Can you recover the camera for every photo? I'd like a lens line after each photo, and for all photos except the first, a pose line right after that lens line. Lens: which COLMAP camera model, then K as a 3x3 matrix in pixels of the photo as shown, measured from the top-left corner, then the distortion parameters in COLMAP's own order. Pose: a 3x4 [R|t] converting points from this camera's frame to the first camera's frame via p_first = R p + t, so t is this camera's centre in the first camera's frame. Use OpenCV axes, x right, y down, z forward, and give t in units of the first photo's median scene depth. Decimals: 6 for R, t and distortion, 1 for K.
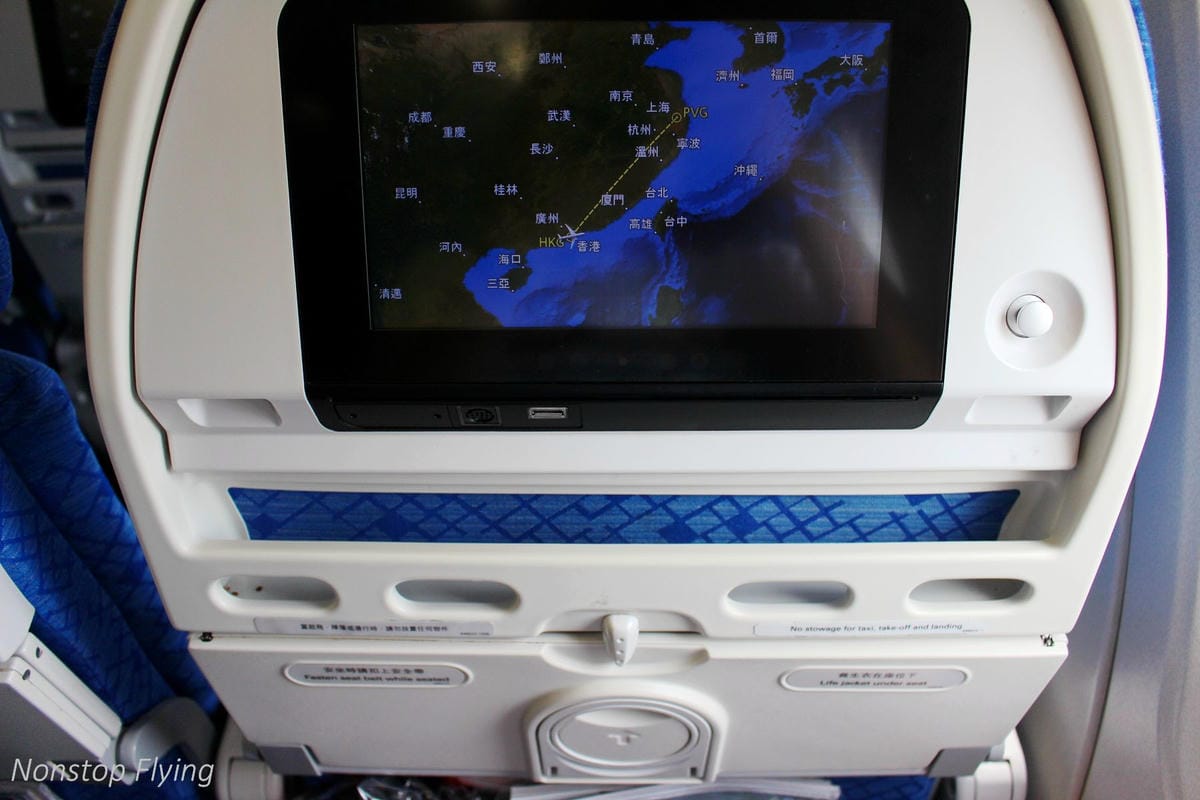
lens RADIAL K [[963.1, 0, 600.0], [0, 963.1, 400.0], [0, 0, 1]] dist [-0.165630, 0.129786]
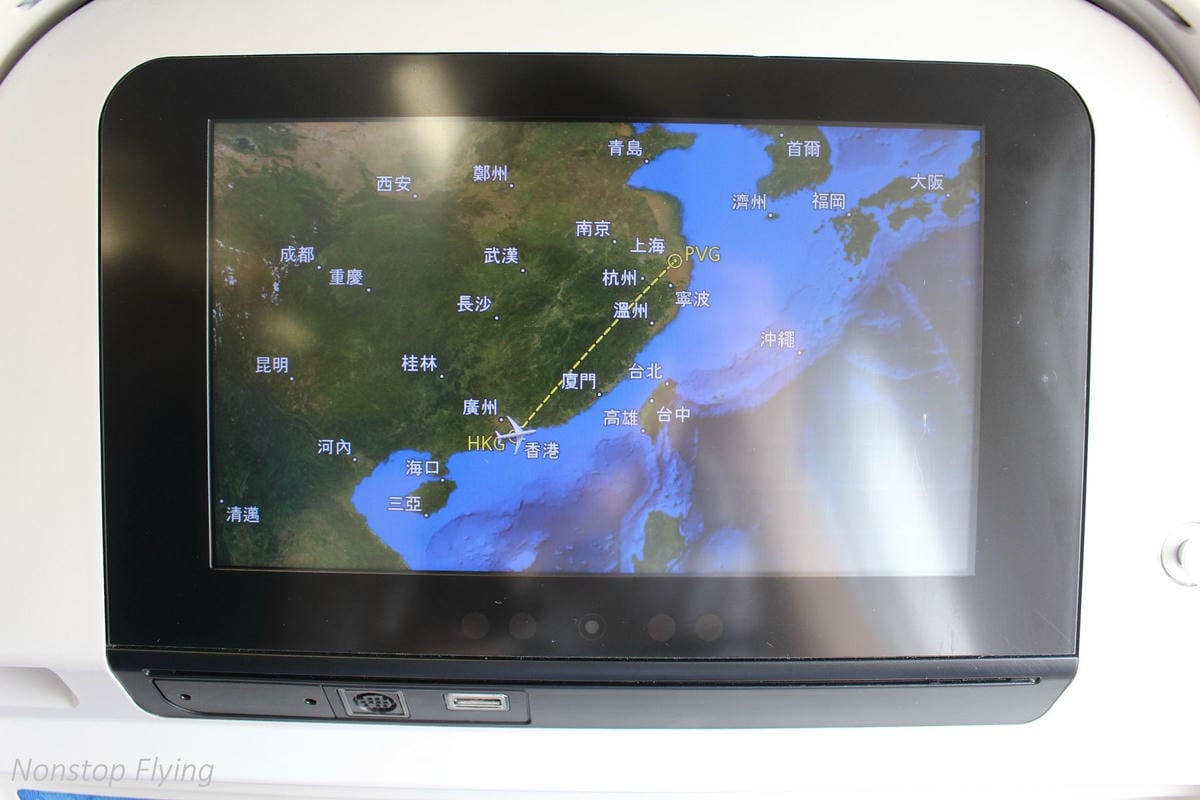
lens RADIAL K [[963.1, 0, 600.0], [0, 963.1, 400.0], [0, 0, 1]] dist [-0.165630, 0.129786]
pose [[0.999854, 0.013824, 0.009996, 0.021855], [-0.011145, 0.972949, -0.230749, -0.042571], [-0.012916, 0.230604, 0.972962, 0.357376]]
